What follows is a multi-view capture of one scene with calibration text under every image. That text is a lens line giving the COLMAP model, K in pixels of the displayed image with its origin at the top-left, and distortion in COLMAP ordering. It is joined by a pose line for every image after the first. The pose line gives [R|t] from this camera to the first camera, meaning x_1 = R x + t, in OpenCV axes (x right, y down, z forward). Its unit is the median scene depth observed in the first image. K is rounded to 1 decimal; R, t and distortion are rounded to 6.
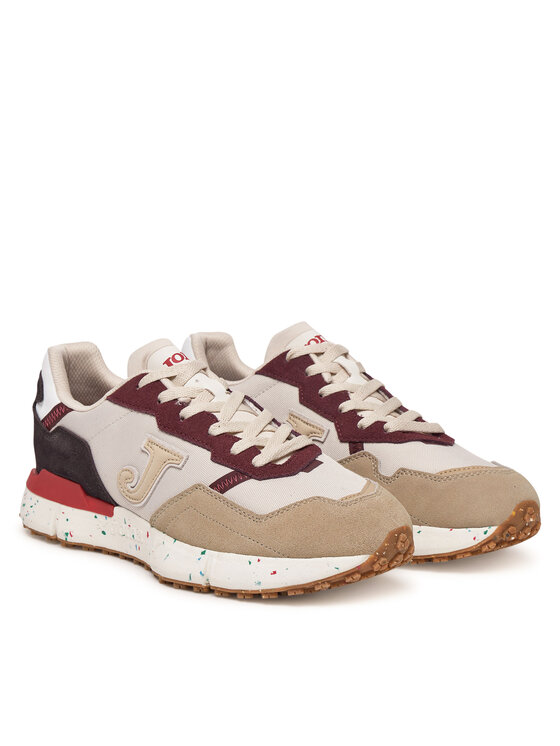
lens RADIAL K [[2228.2, 0, 280.0], [0, 2228.2, 373.0], [0, 0, 1]] dist [-0.074920, -0.264604]
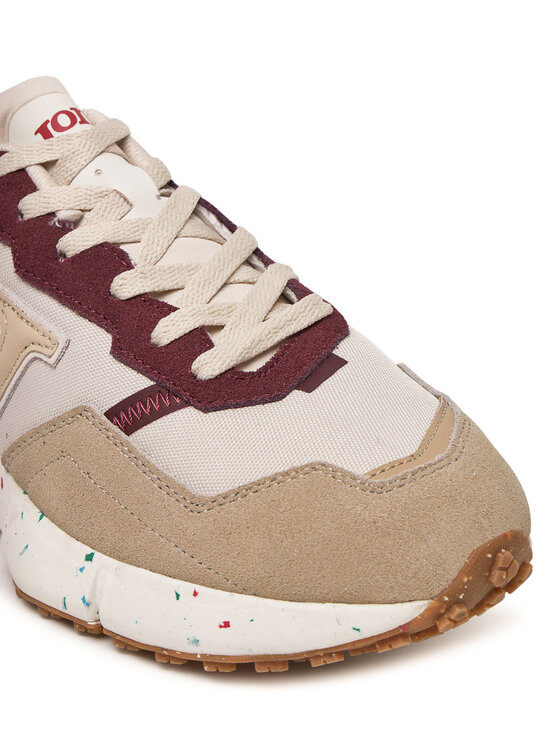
lens RADIAL K [[2189.9, 0, 280.0], [0, 2189.9, 373.0], [0, 0, 1]] dist [-0.255124, -1.590355]
pose [[0.995479, 0.017277, -0.093400, 0.048562], [0.003867, 0.975131, 0.221595, -0.060507], [0.094906, -0.220954, 0.970656, 0.548096]]
